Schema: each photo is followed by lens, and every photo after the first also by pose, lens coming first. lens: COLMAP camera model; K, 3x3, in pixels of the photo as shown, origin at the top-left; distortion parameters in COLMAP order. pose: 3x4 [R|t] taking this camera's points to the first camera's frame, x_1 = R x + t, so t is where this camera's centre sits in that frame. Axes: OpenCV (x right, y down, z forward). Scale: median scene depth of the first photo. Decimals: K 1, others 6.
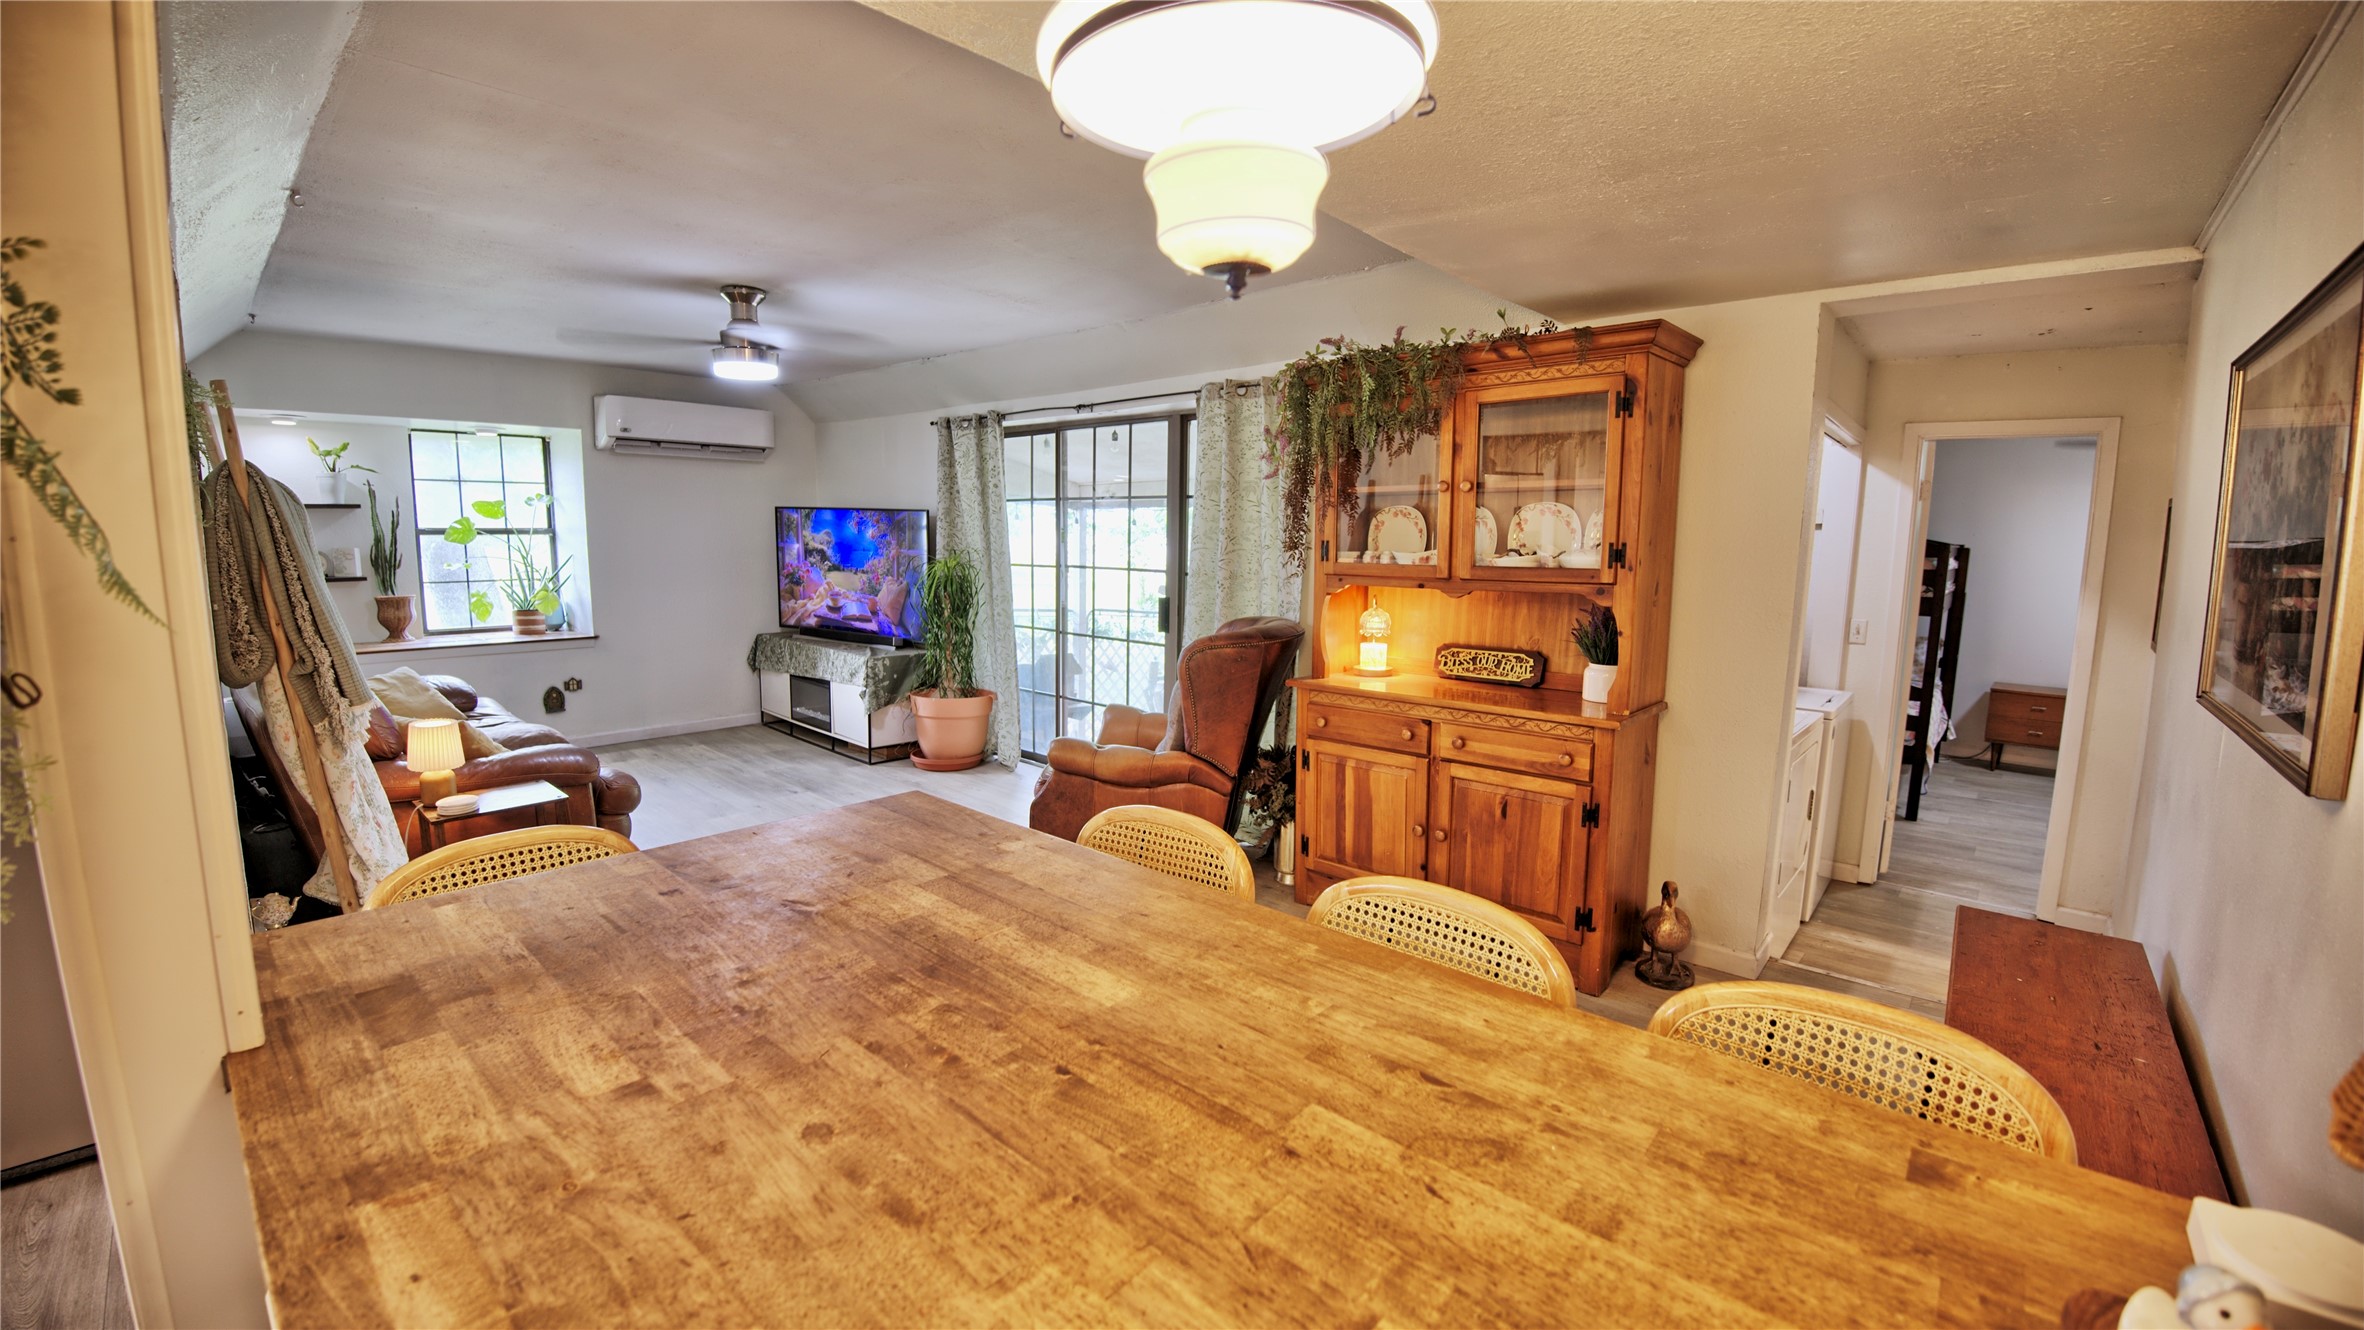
lens RADIAL K [[958.6, 0, 1180.8], [0, 958.6, 663.2], [0, 0, 1]] dist [-0.042117, -0.000676]
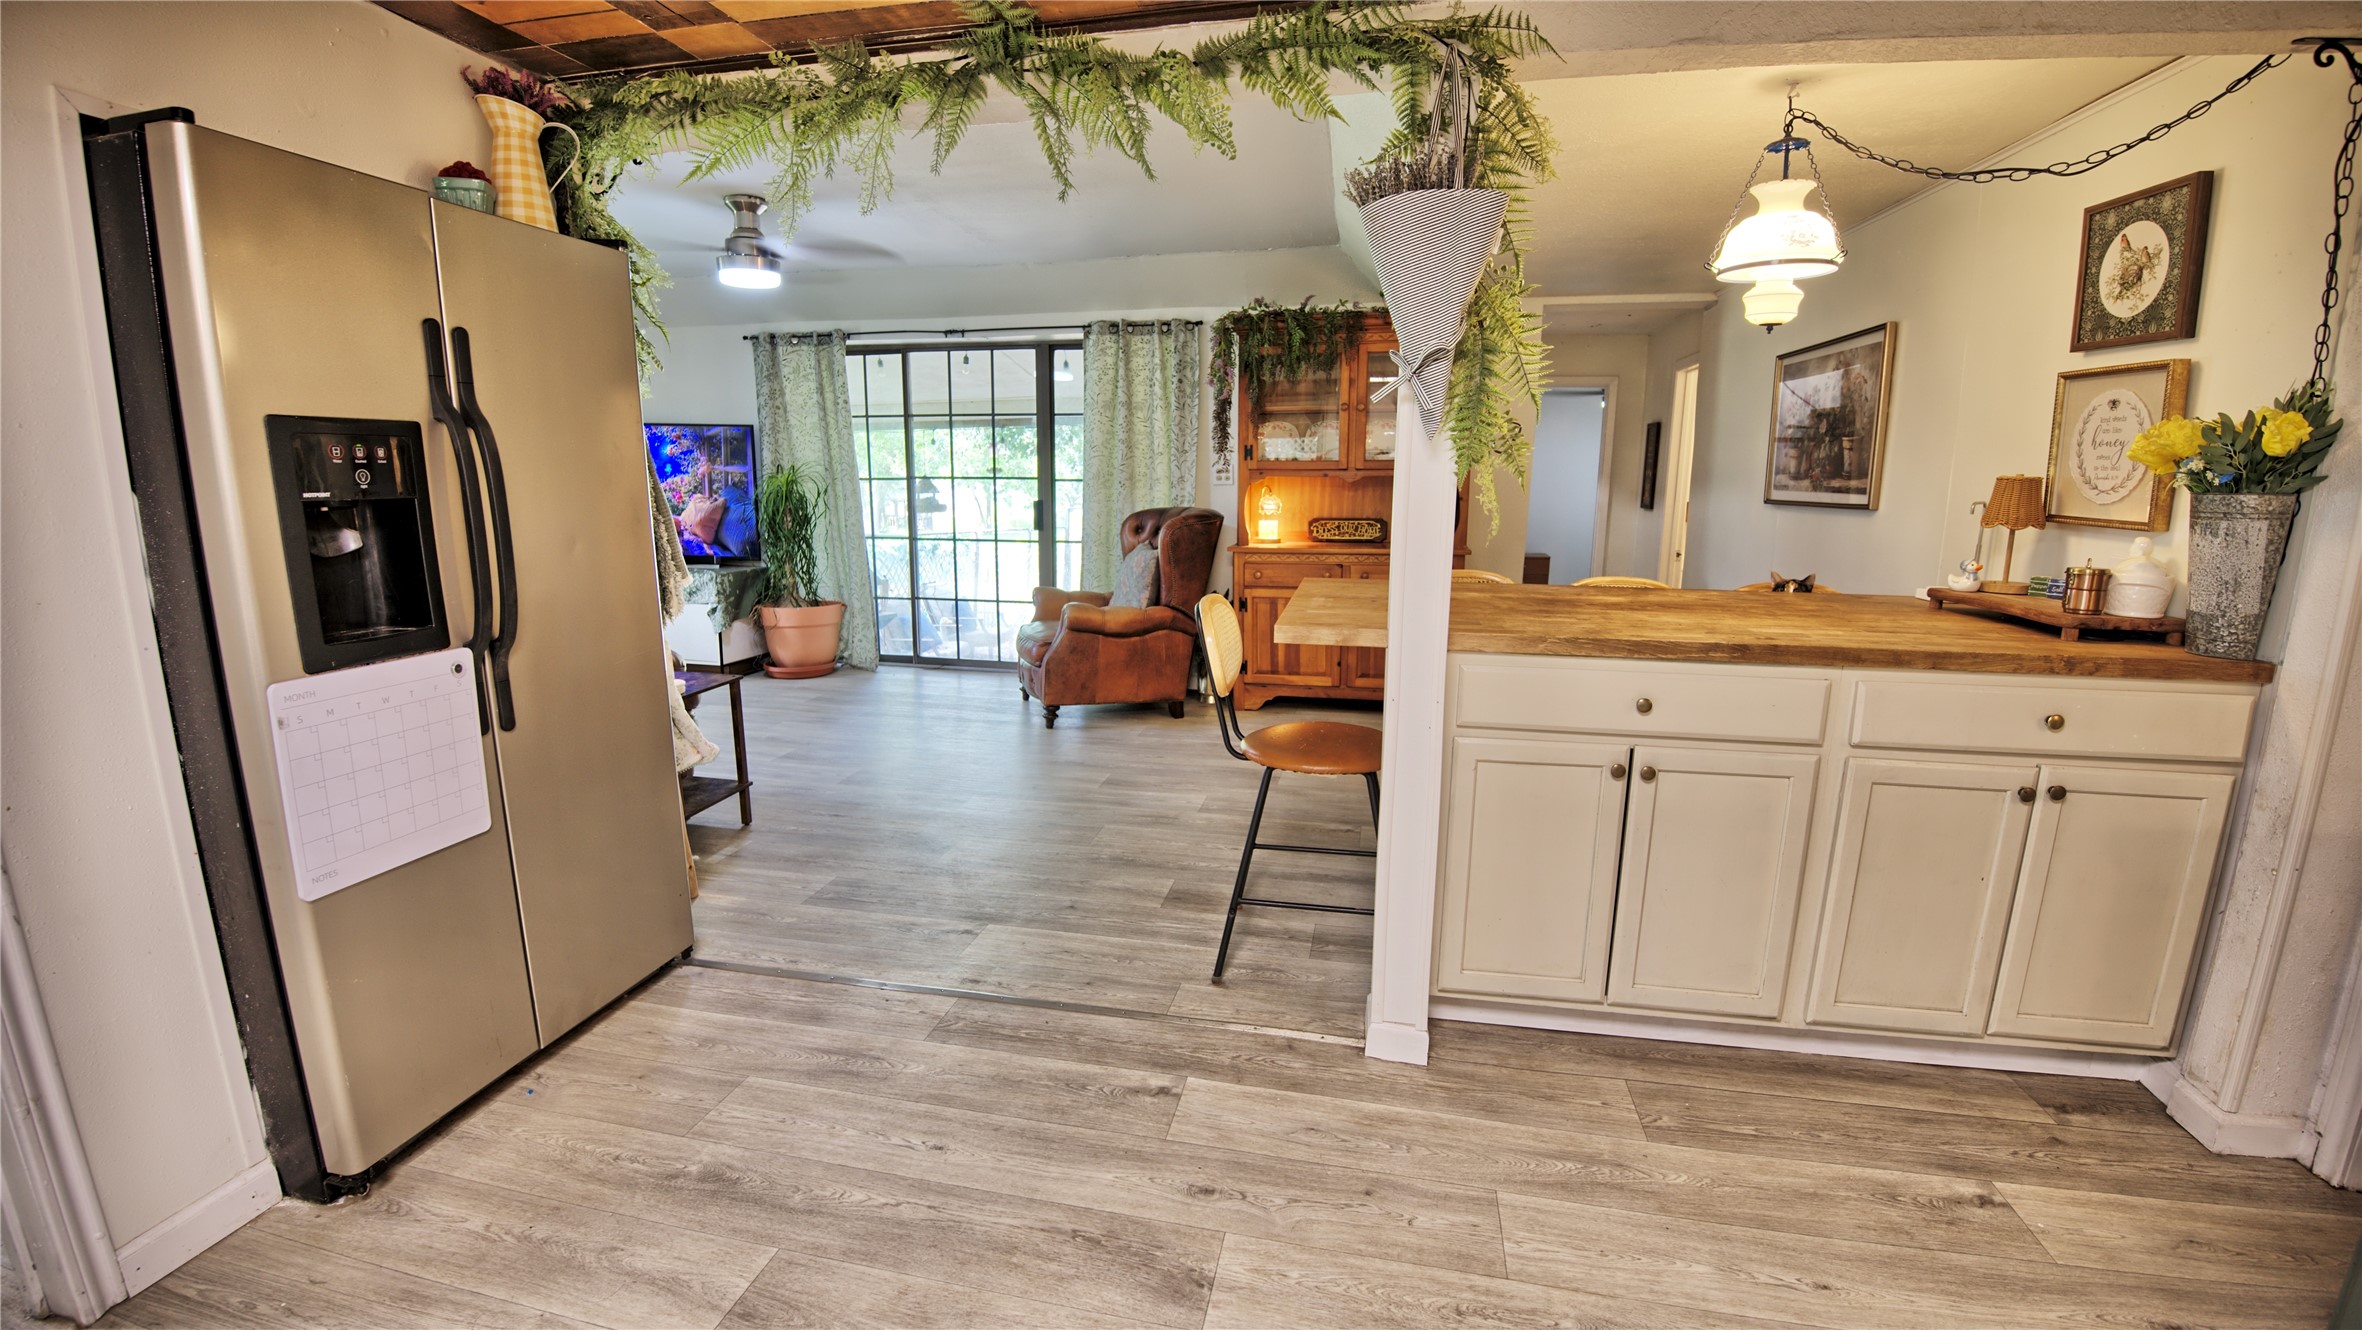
lens RADIAL K [[957.7, 0, 1179.8], [0, 957.7, 663.2], [0, 0, 1]] dist [-0.042117, -0.000676]
pose [[0.859228, -0.105411, 0.500615, -0.411393], [0.073811, 0.993847, 0.082581, 0.040497], [-0.506240, -0.034005, 0.861722, -0.098213]]
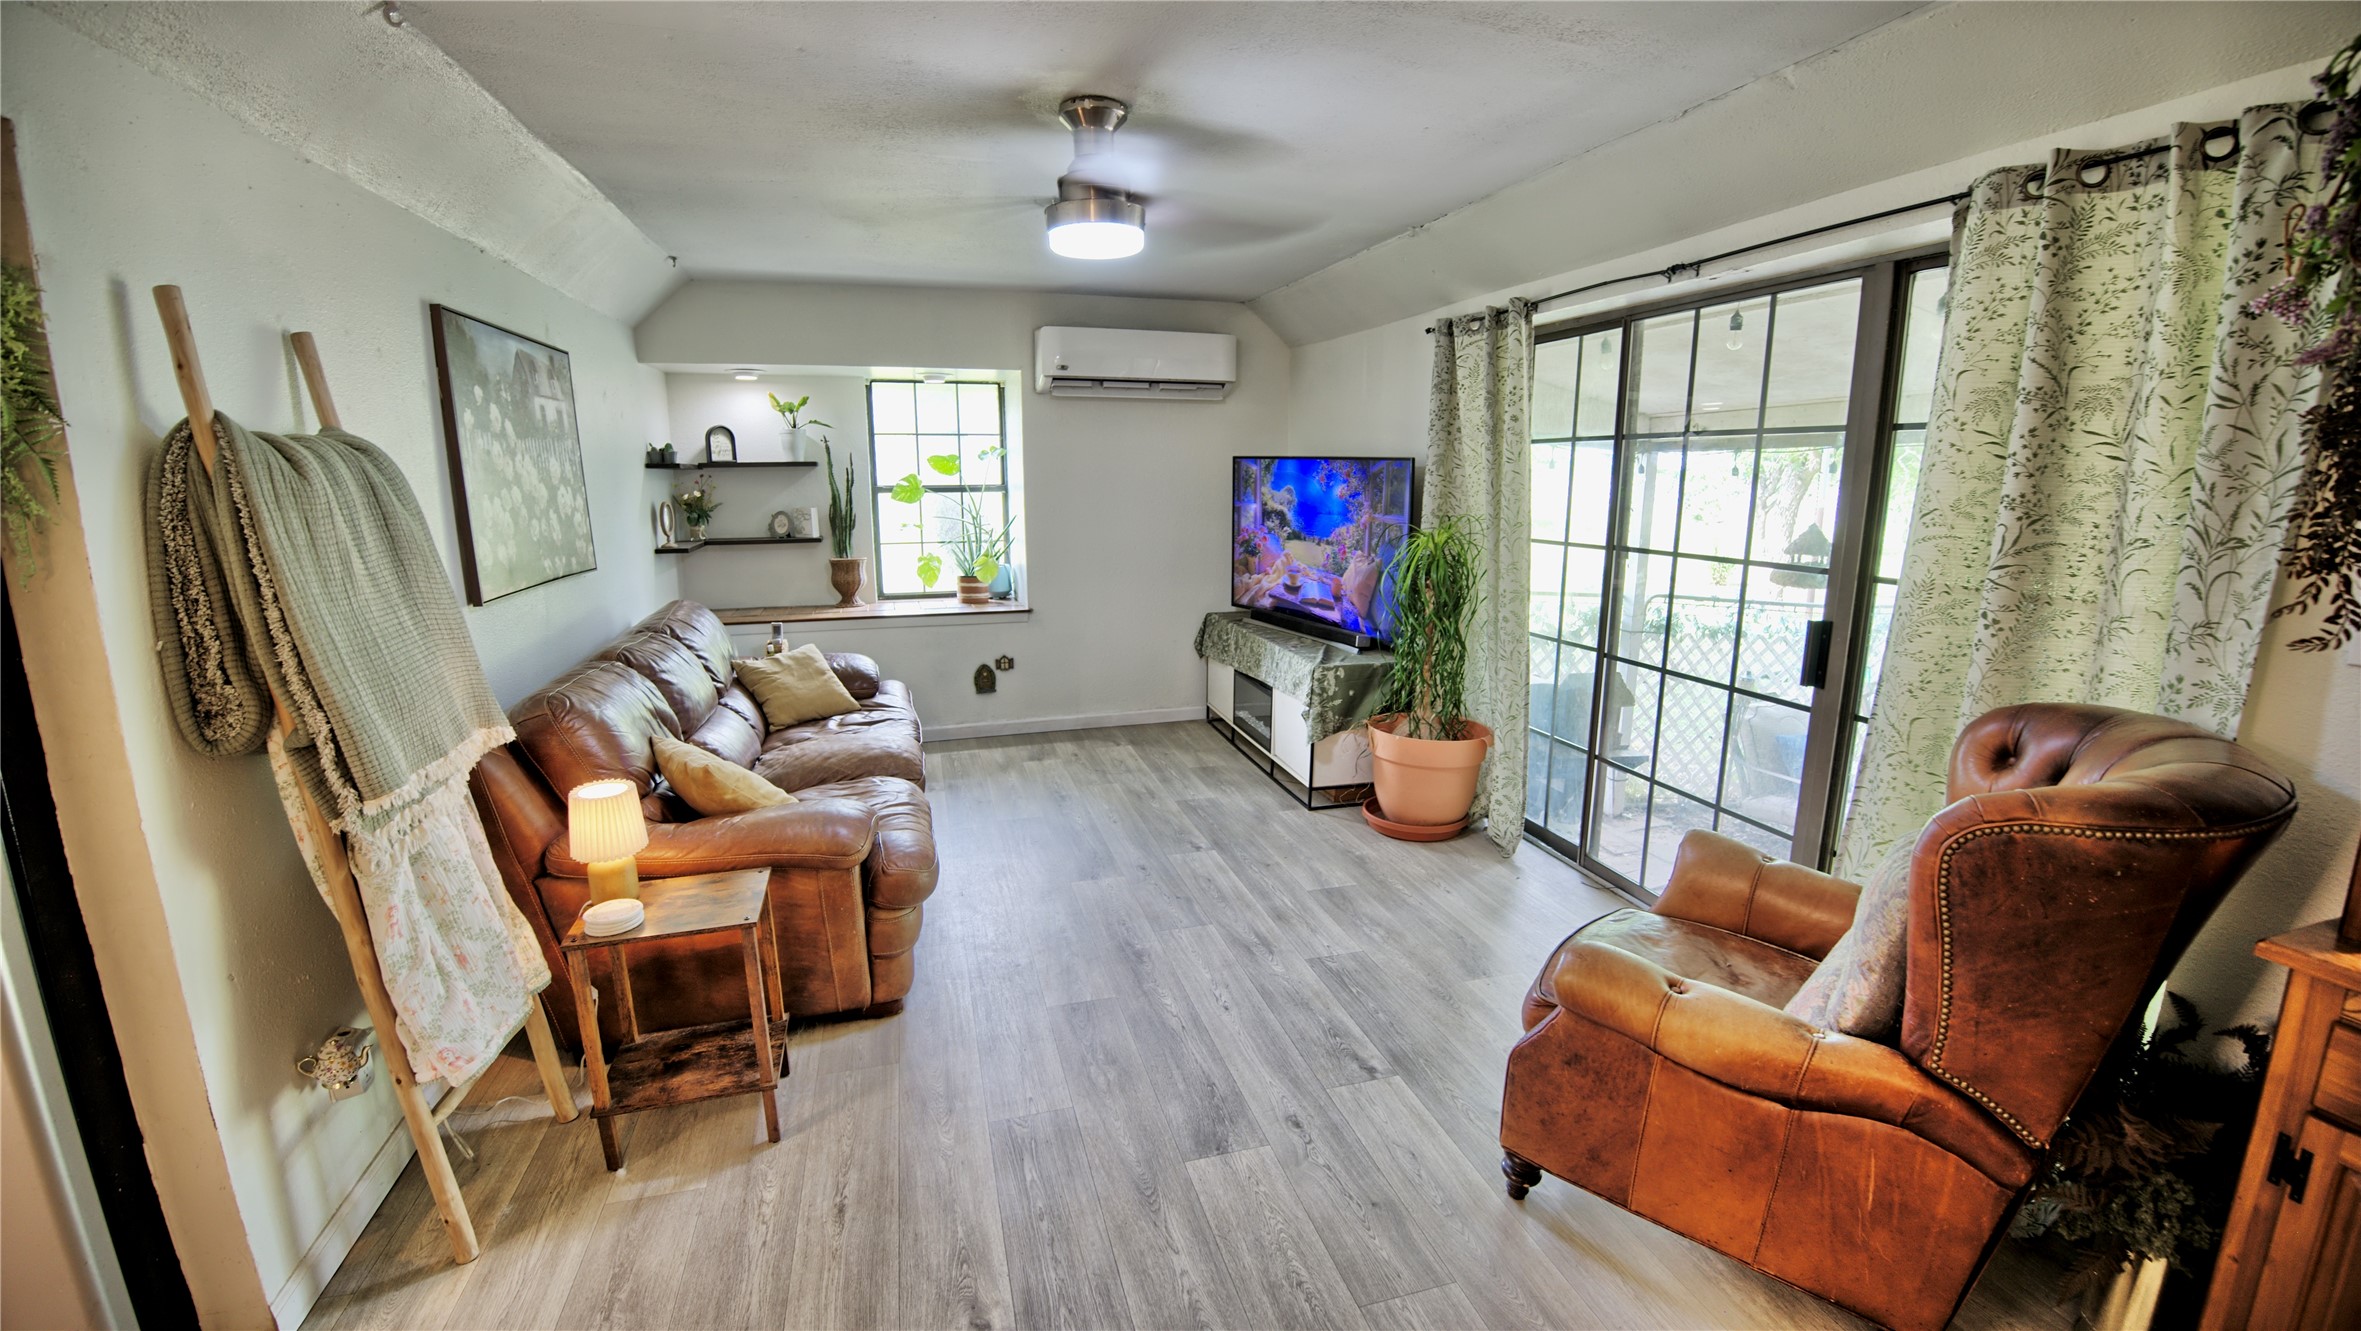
lens RADIAL K [[957.3, 0, 1179.3], [0, 957.3, 663.7], [0, 0, 1]] dist [-0.042117, -0.000676]
pose [[0.855966, 0.087232, -0.509621, -0.046206], [-0.058063, 0.995647, 0.072902, -0.053674], [0.513762, -0.032812, 0.857305, 0.322145]]
